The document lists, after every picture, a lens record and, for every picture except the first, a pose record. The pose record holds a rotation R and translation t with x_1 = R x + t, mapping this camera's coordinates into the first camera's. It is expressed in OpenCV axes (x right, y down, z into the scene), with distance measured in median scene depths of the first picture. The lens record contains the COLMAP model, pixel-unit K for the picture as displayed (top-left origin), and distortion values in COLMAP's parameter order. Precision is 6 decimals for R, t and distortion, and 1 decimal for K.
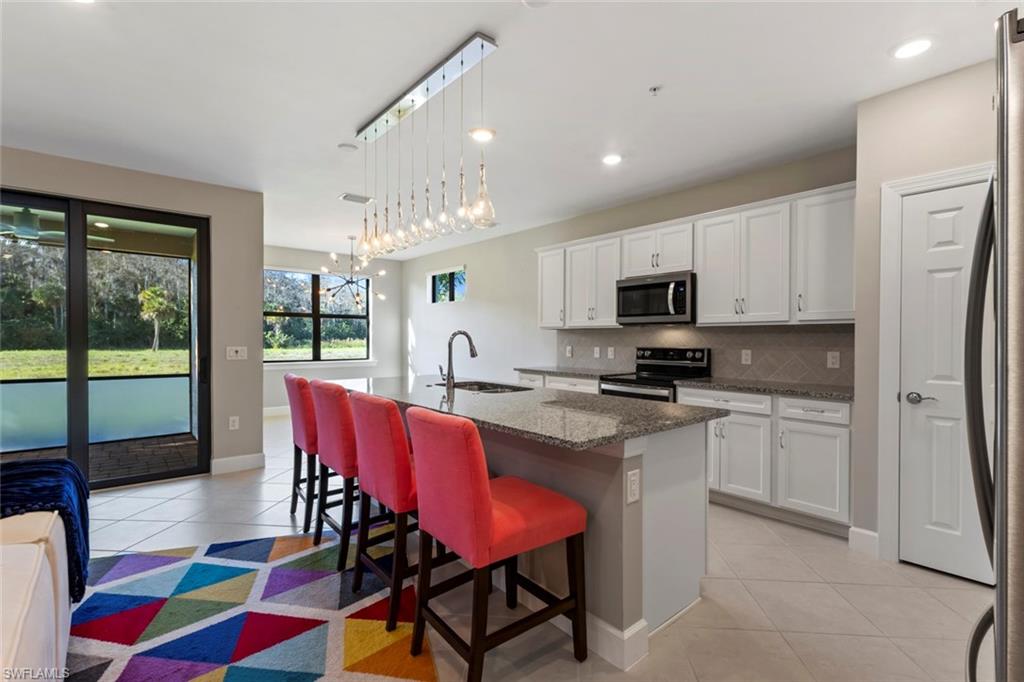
lens RADIAL K [[472.1, 0, 513.8], [0, 472.1, 341.6], [0, 0, 1]] dist [0.005489, -0.000299]
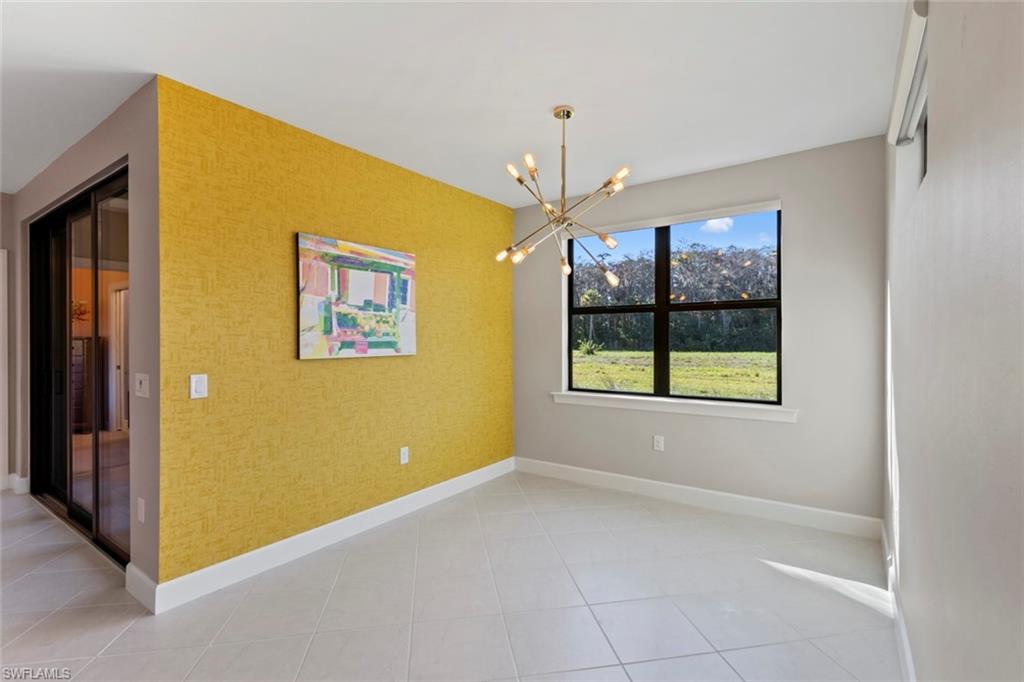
lens RADIAL K [[472.1, 0, 516.5], [0, 472.1, 337.6], [0, 0, 1]] dist [0.005489, -0.000299]
pose [[0.256941, -0.007923, -0.966395, 0.066531], [-0.005934, 0.999935, -0.009776, -0.030156], [0.966409, 0.008247, 0.256877, 1.329824]]
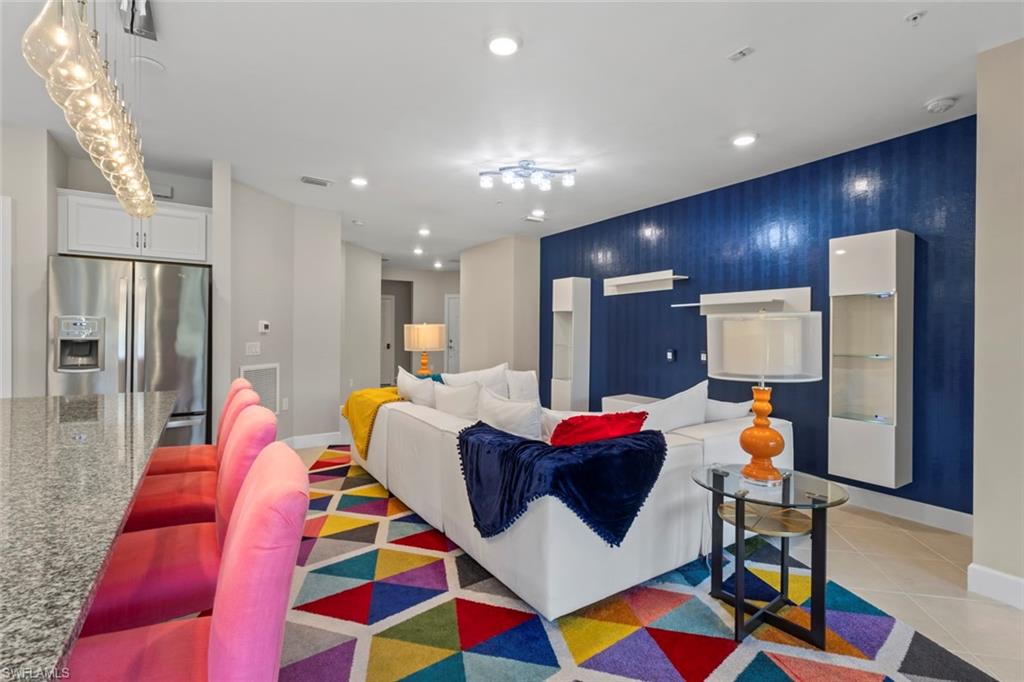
lens RADIAL K [[472.1, 0, 518.4], [0, 472.1, 335.5], [0, 0, 1]] dist [0.005489, -0.000299]
pose [[-0.993307, -0.014266, 0.114617, -0.487657], [-0.012831, 0.999830, 0.013242, -0.014119], [-0.114786, 0.011683, -0.993322, 0.964400]]
